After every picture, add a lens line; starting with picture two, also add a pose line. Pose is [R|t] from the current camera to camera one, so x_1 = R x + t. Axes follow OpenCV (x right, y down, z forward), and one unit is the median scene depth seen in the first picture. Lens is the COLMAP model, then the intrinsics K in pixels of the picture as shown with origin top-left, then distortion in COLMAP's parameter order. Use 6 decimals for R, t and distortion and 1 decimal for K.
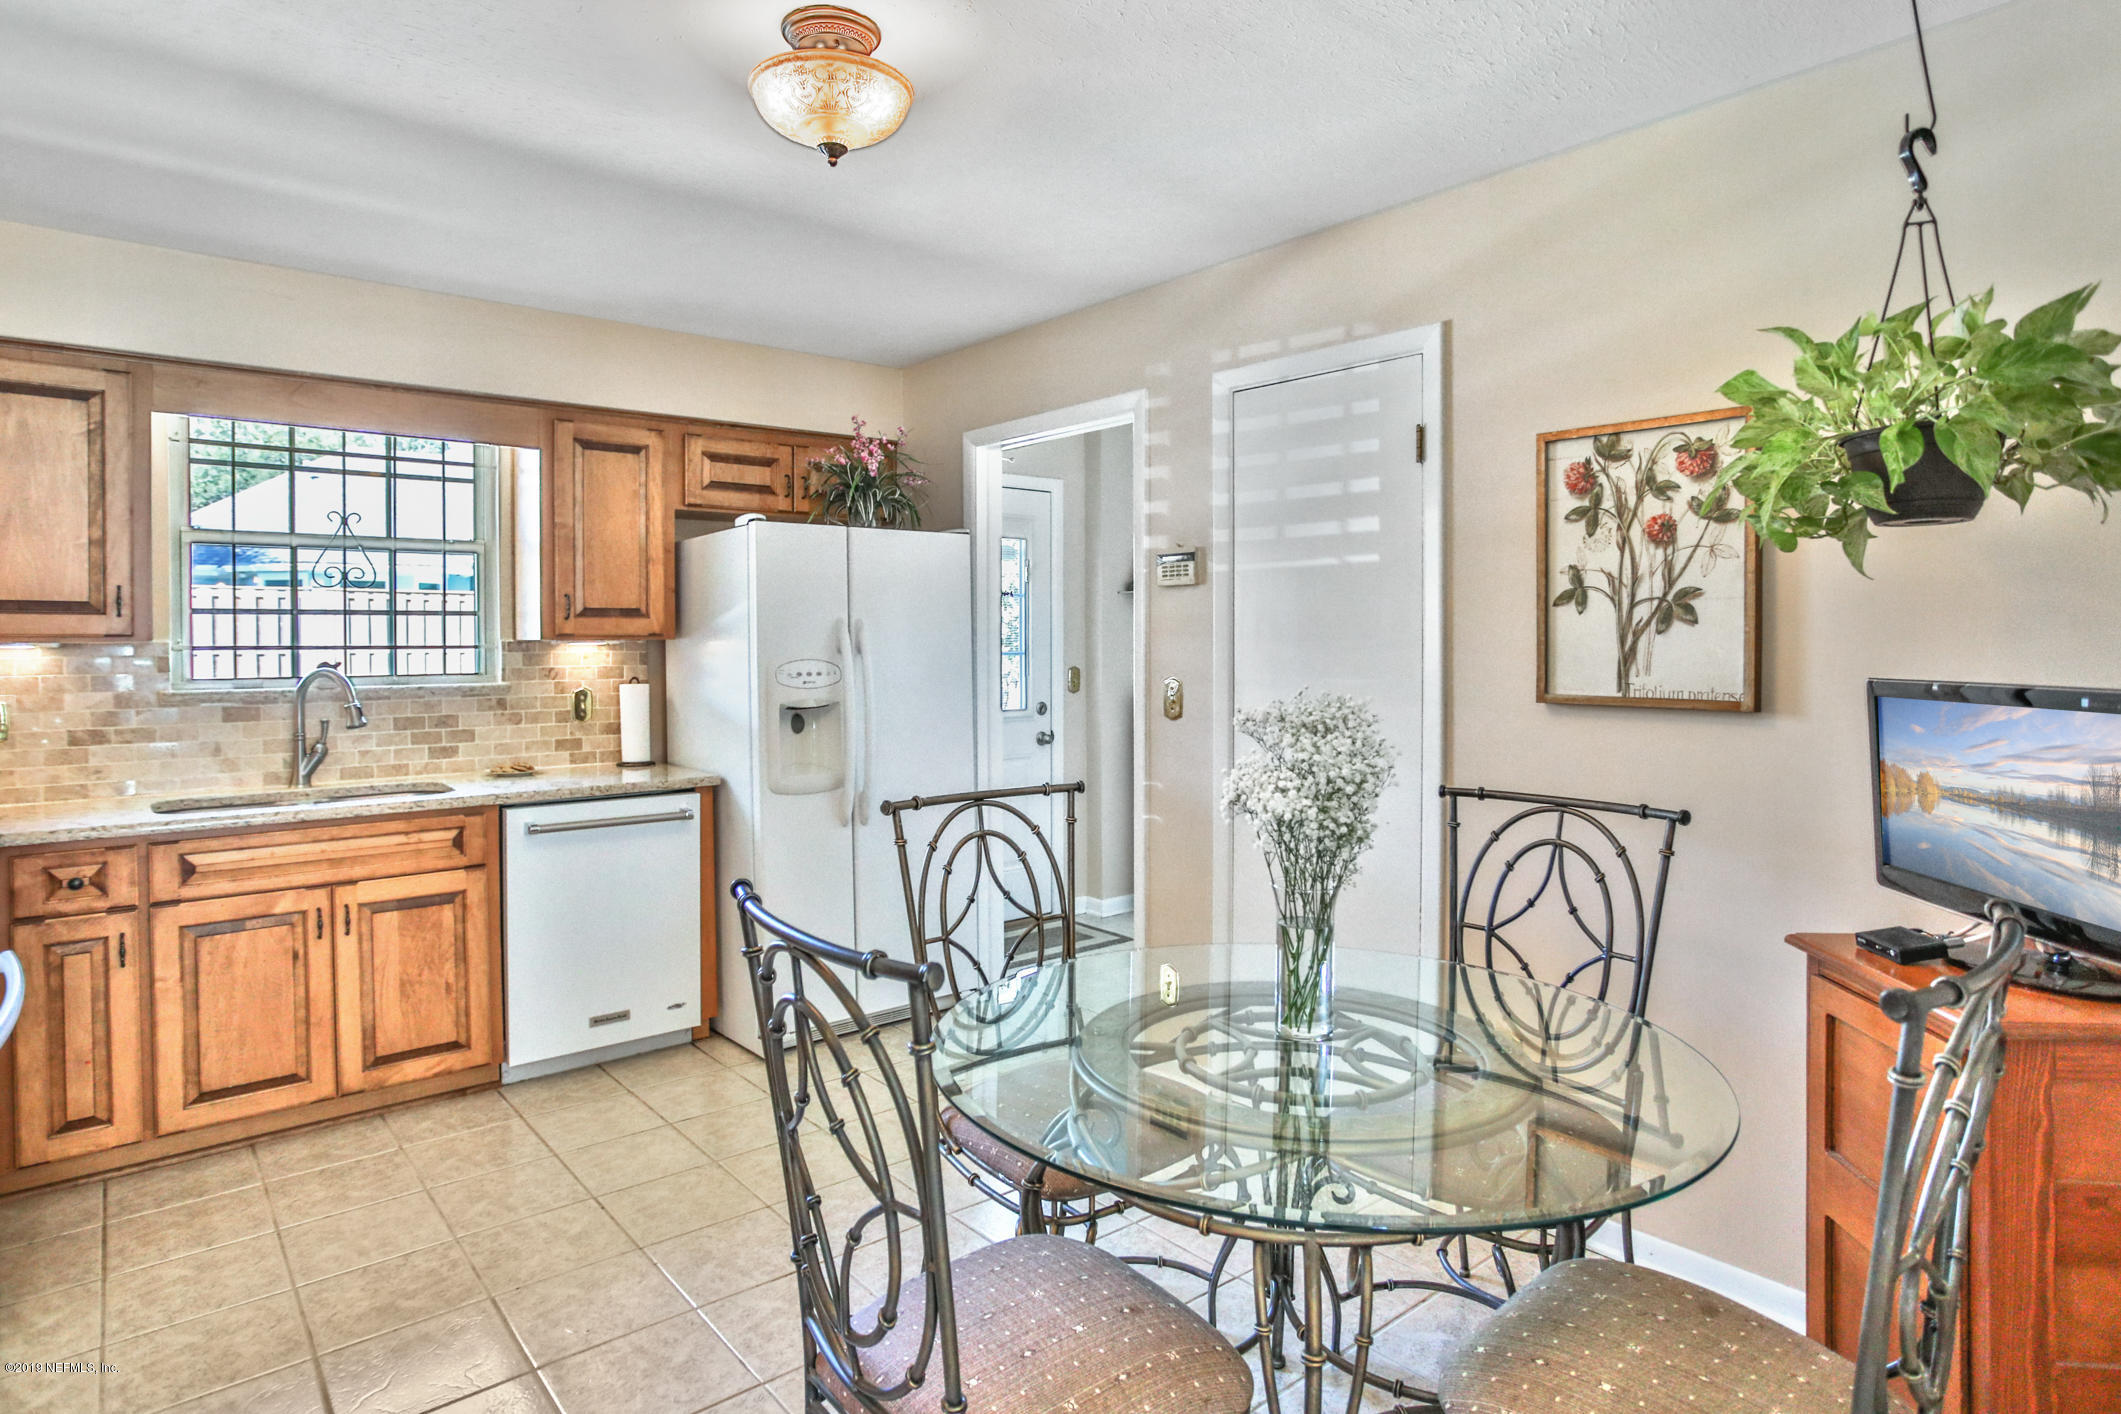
lens RADIAL K [[1155.2, 0, 1126.8], [0, 1155.2, 652.9], [0, 0, 1]] dist [-0.006286, 0.000038]
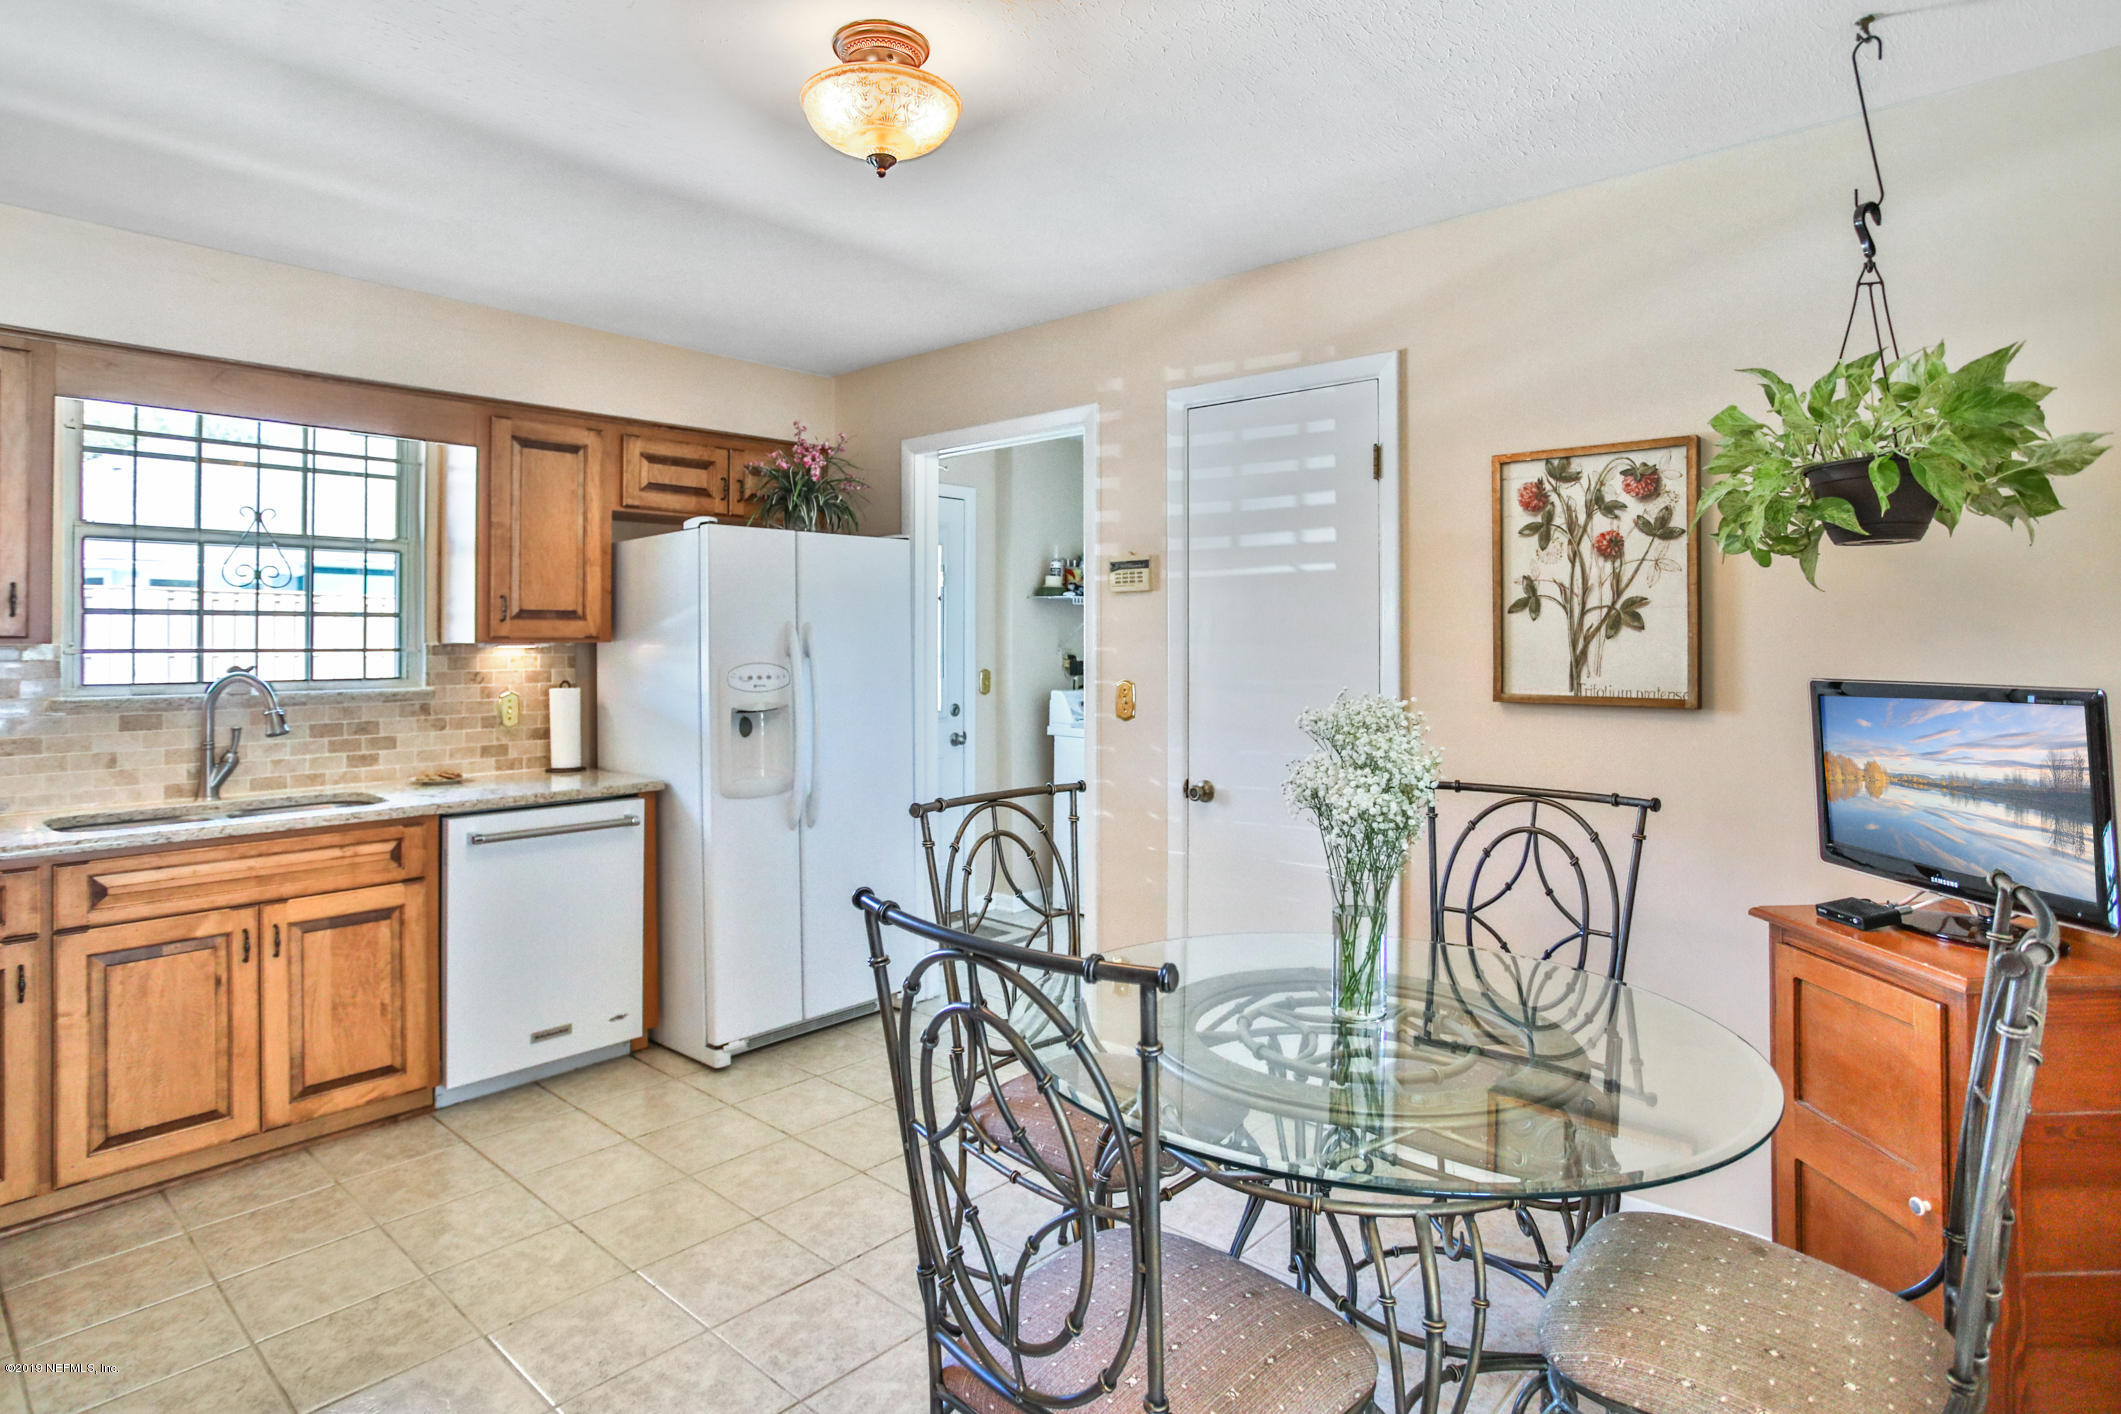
lens RADIAL K [[1104.7, 0, 1144.6], [0, 1104.7, 629.4], [0, 0, 1]] dist [-0.016014, 0.006960]
pose [[0.990140, 0.002923, 0.140047, -0.114189], [0.000379, 0.999723, -0.023547, -0.000530], [-0.140077, 0.023368, 0.989865, 0.012748]]
